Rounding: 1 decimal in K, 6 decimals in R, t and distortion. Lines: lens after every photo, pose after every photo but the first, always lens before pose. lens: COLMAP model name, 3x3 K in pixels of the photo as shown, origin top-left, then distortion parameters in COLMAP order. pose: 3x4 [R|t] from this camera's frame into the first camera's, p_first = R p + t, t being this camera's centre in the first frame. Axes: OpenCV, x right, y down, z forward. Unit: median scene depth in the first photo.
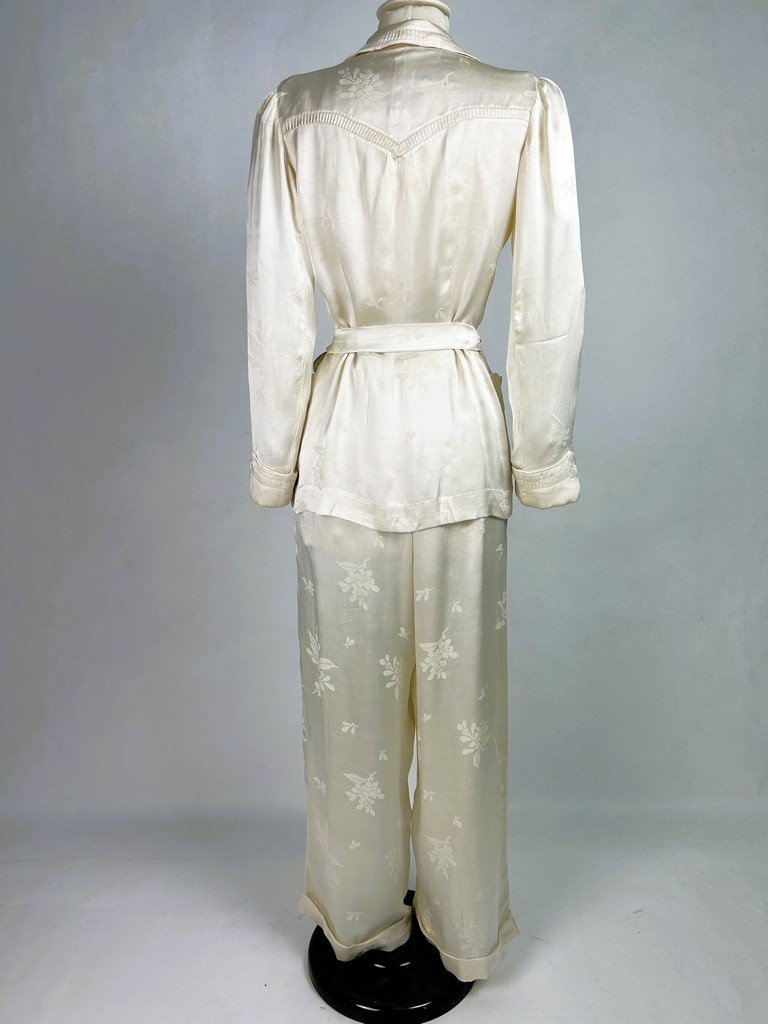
lens RADIAL K [[765.0, 0, 377.9], [0, 765.0, 509.0], [0, 0, 1]] dist [0.036541, -0.044489]
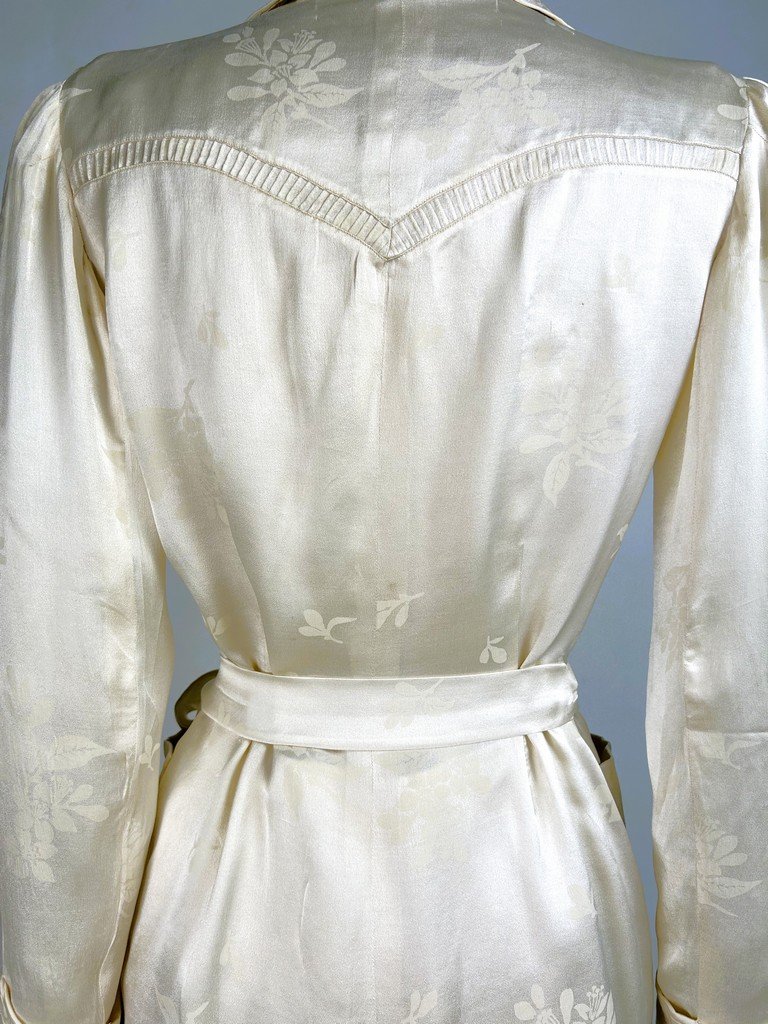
lens RADIAL K [[765.0, 0, 380.7], [0, 765.0, 511.5], [0, 0, 1]] dist [0.036541, -0.044489]
pose [[0.995798, -0.000375, 0.091582, -0.009623], [0.010756, 0.993550, -0.112886, -0.291897], [-0.090949, 0.113397, 0.989378, 0.639719]]
